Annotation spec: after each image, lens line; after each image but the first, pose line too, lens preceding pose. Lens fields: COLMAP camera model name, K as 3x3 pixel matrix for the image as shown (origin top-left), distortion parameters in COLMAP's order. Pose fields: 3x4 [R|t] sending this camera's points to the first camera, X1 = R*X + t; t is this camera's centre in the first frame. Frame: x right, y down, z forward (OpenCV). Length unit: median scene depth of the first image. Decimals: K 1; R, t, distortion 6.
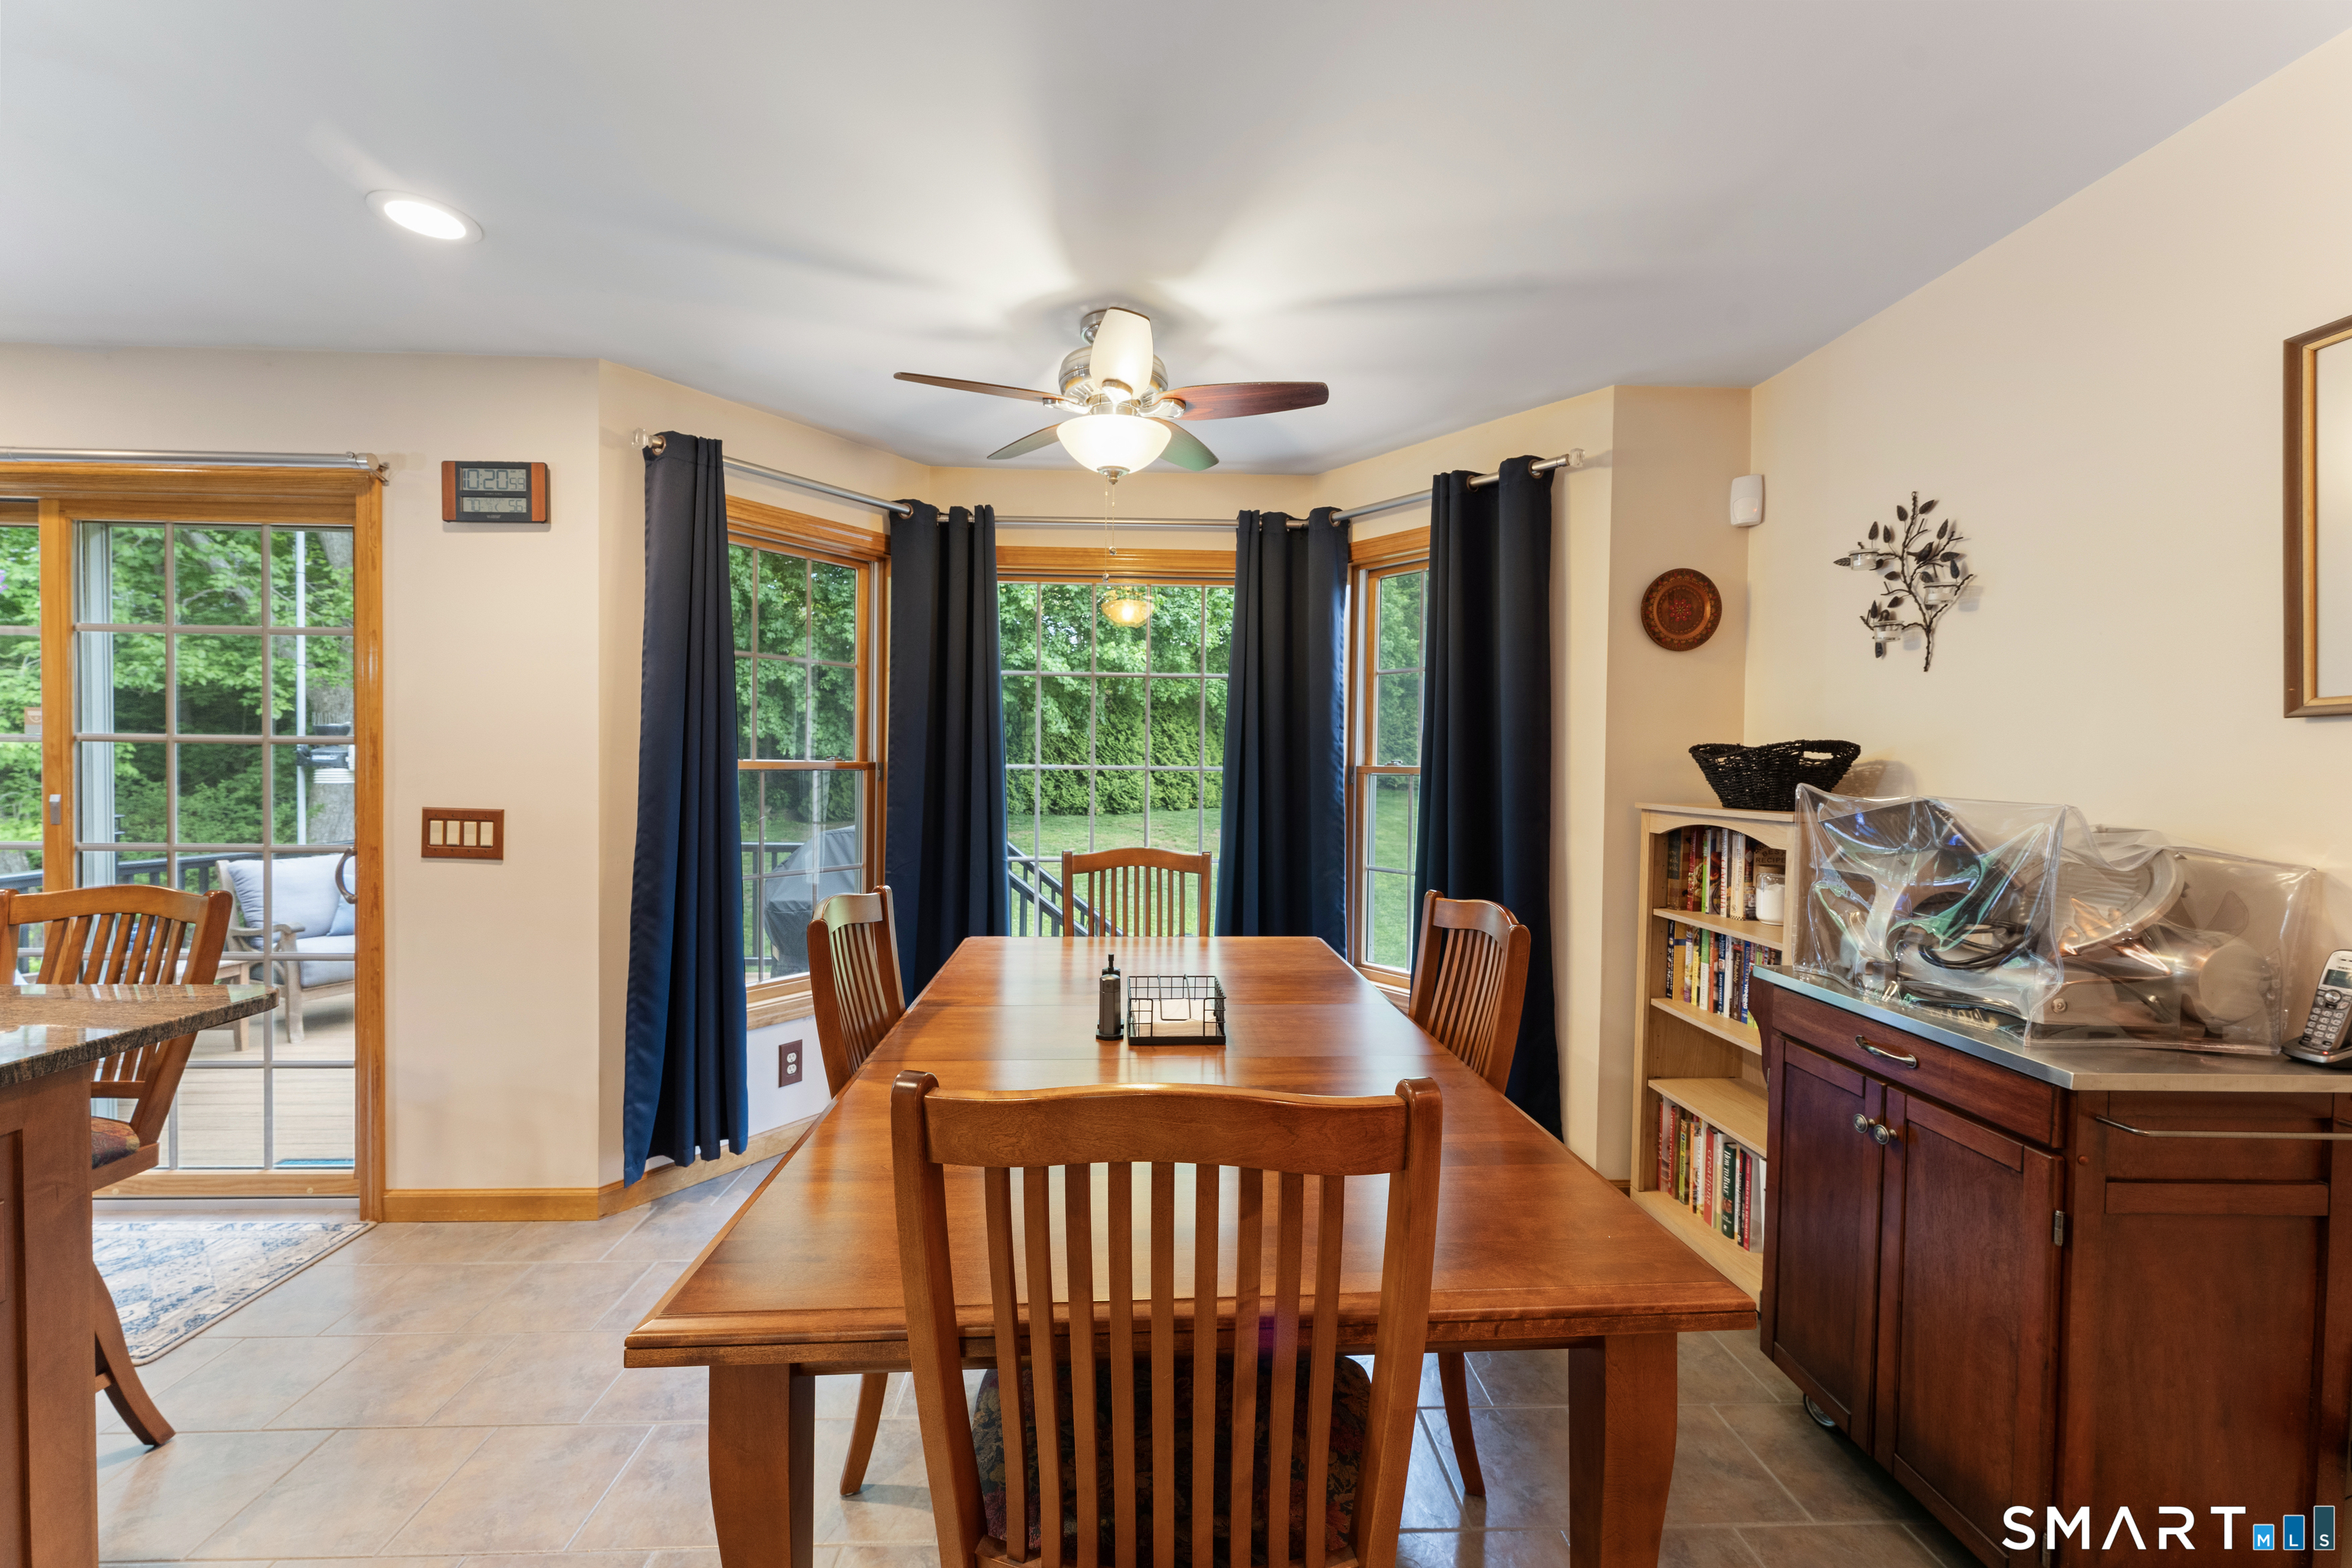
lens RADIAL K [[940.3, 0, 1179.5], [0, 940.3, 777.2], [0, 0, 1]] dist [-0.001521, 0.000317]
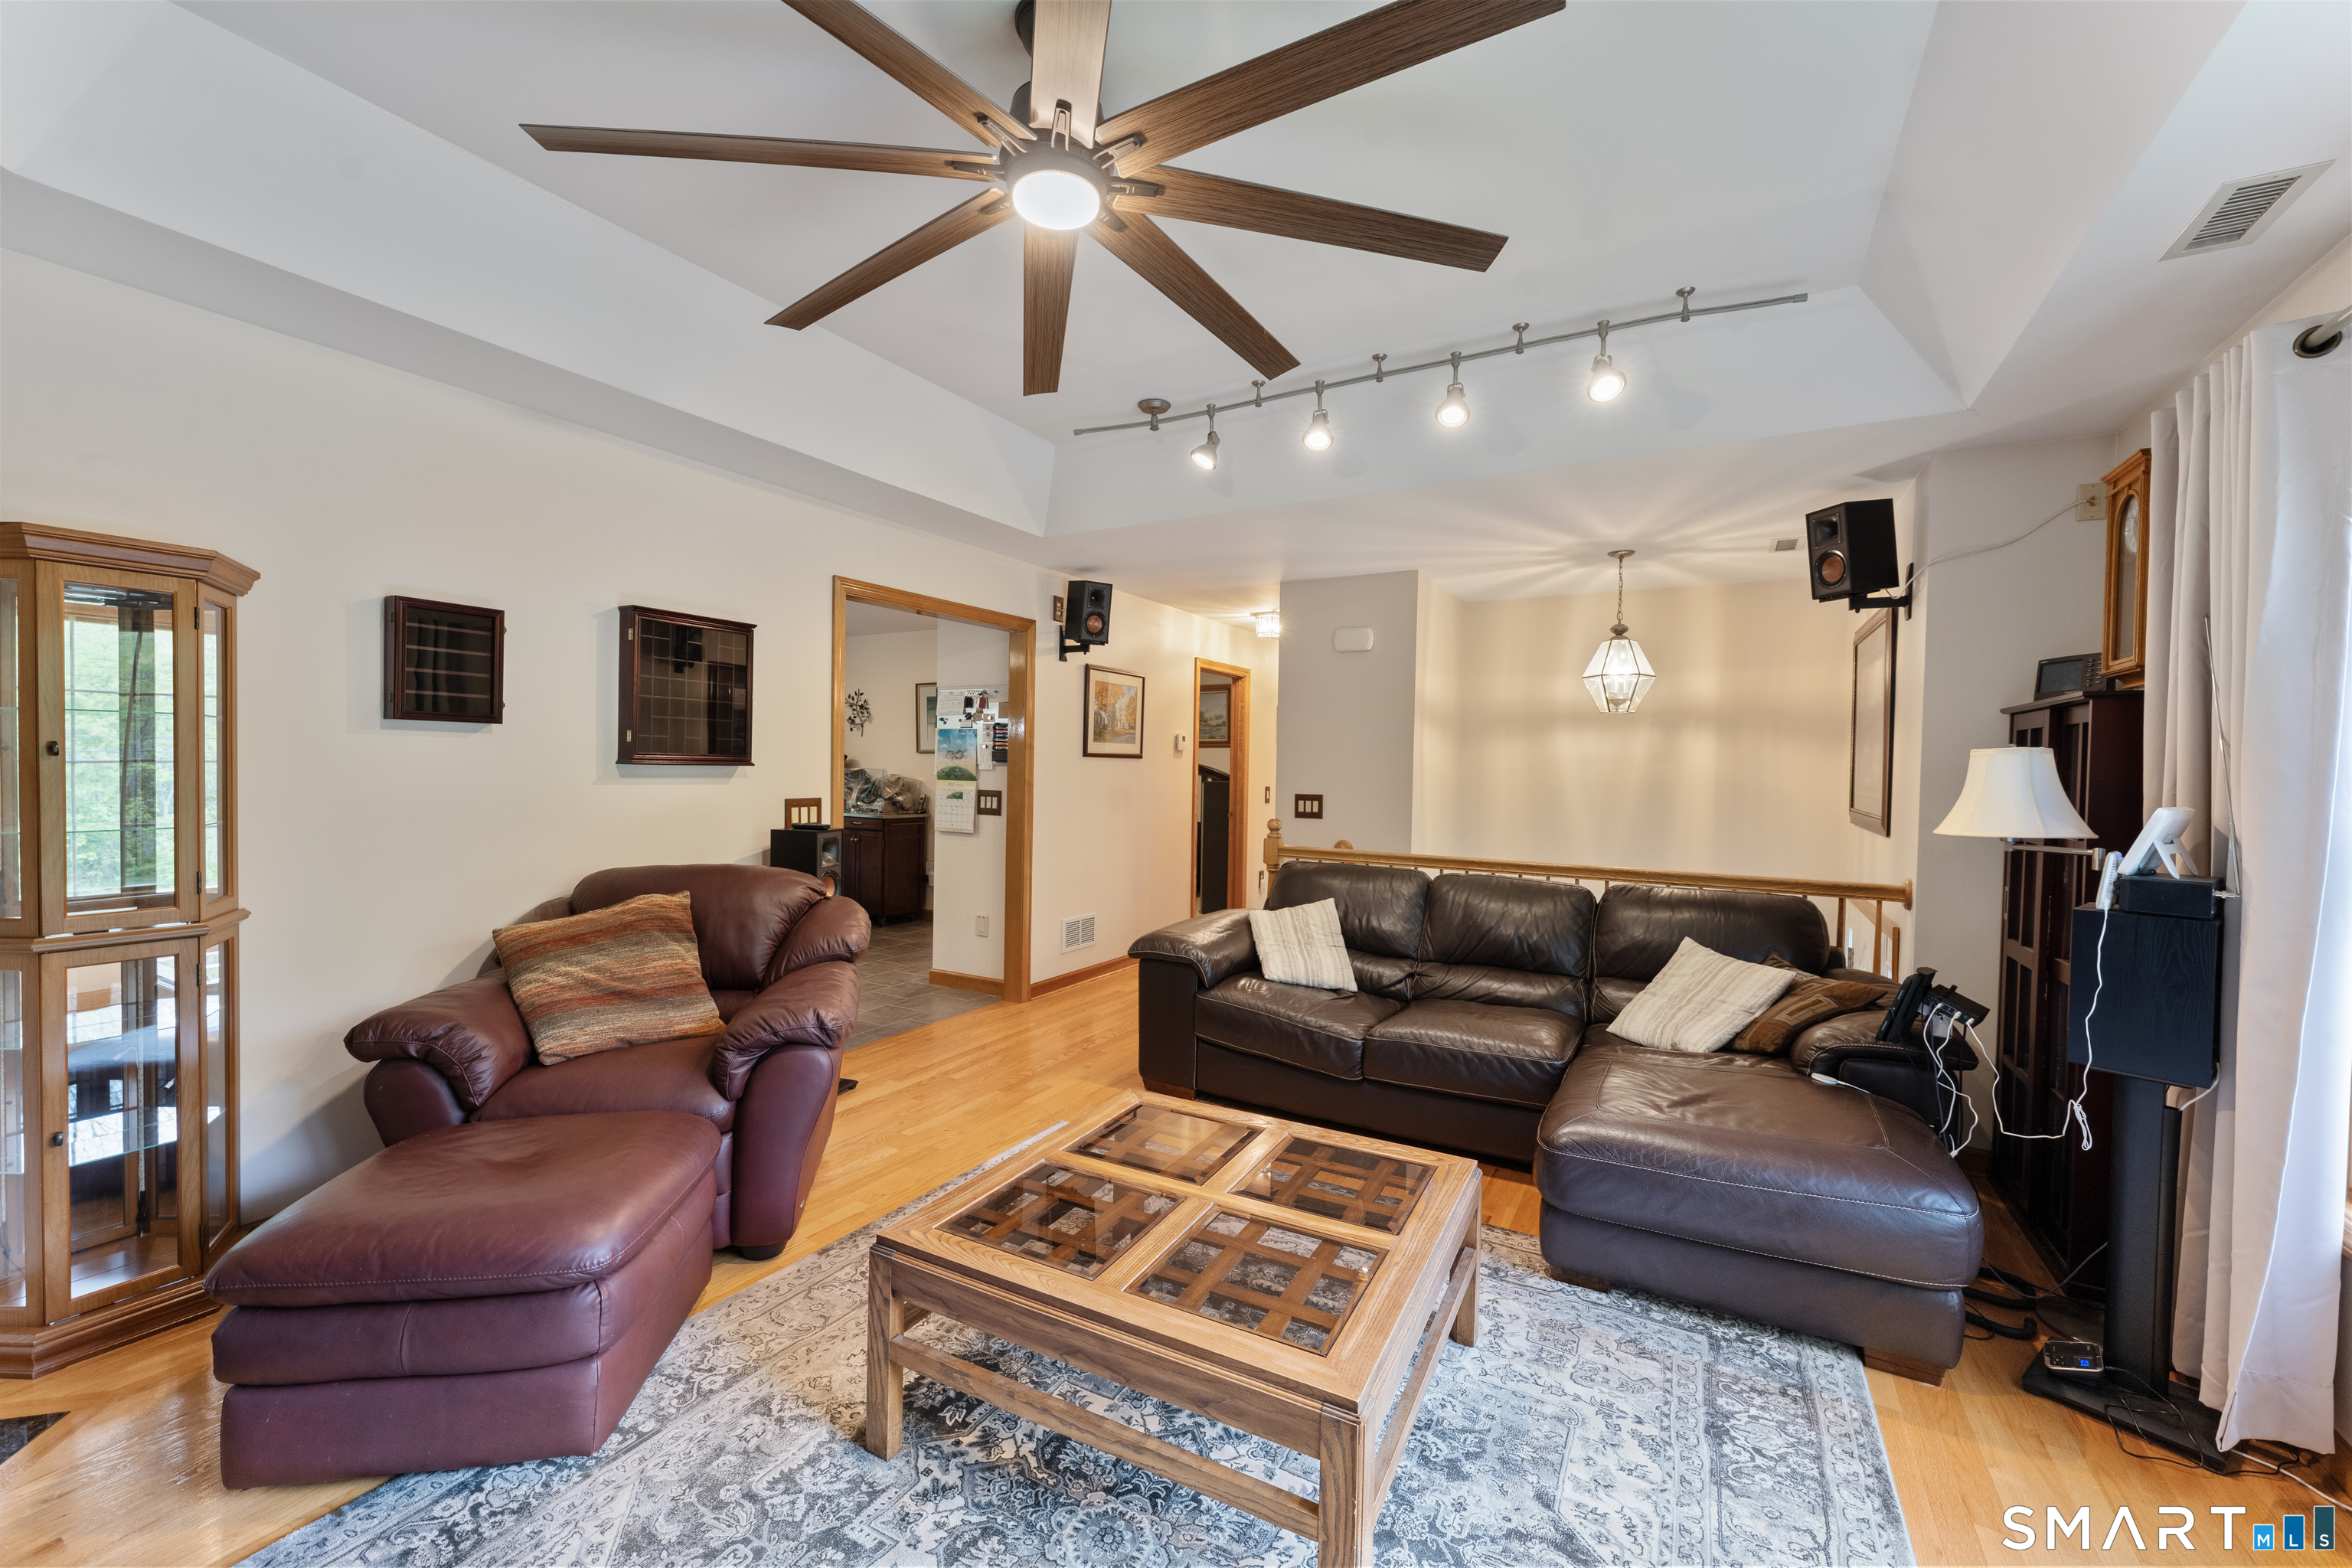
lens RADIAL K [[940.3, 0, 1181.7], [0, 940.3, 782.1], [0, 0, 1]] dist [-0.001521, 0.000317]
pose [[0.541077, -0.016415, 0.840813, -1.647279], [0.002070, 0.999832, 0.018187, 0.006151], [-0.840971, -0.008101, 0.541020, -2.072258]]
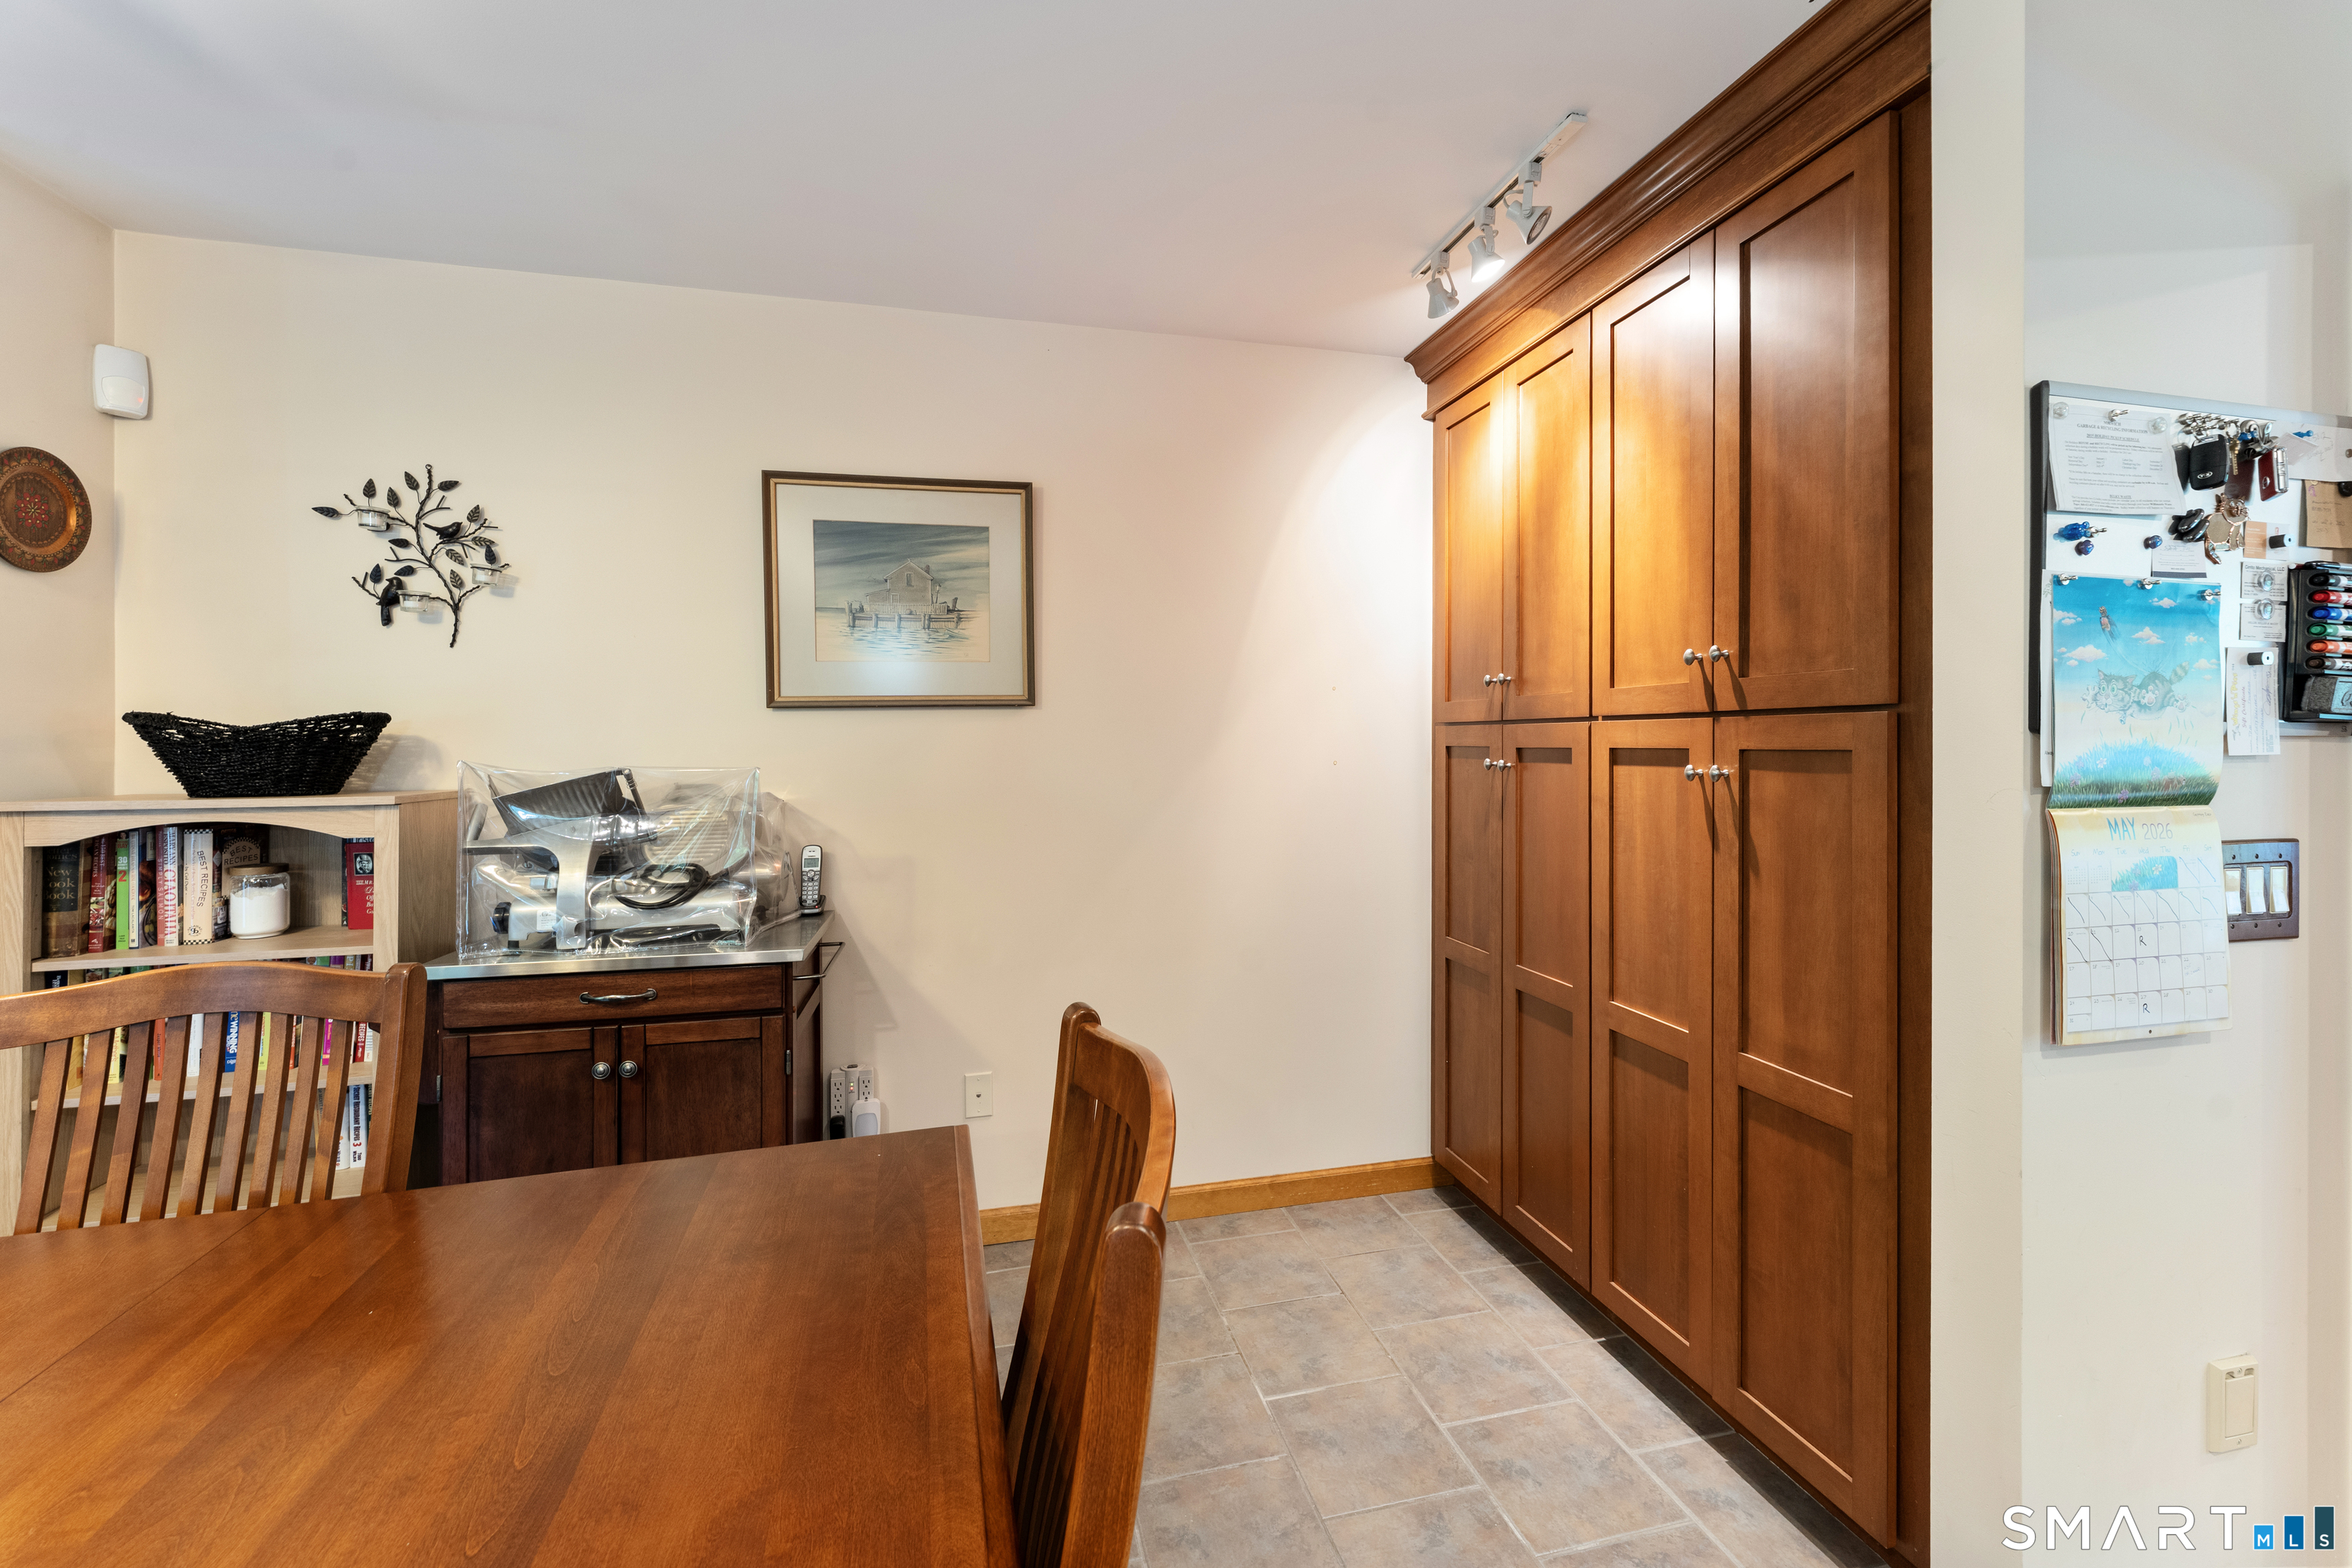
lens RADIAL K [[940.3, 0, 1179.8], [0, 940.3, 746.9], [0, 0, 1]] dist [-0.001521, 0.000317]
pose [[-0.194597, -0.017564, 0.980726, -0.337501], [0.017169, 0.999625, 0.021310, -0.012042], [-0.980733, 0.020985, -0.194223, 0.400155]]
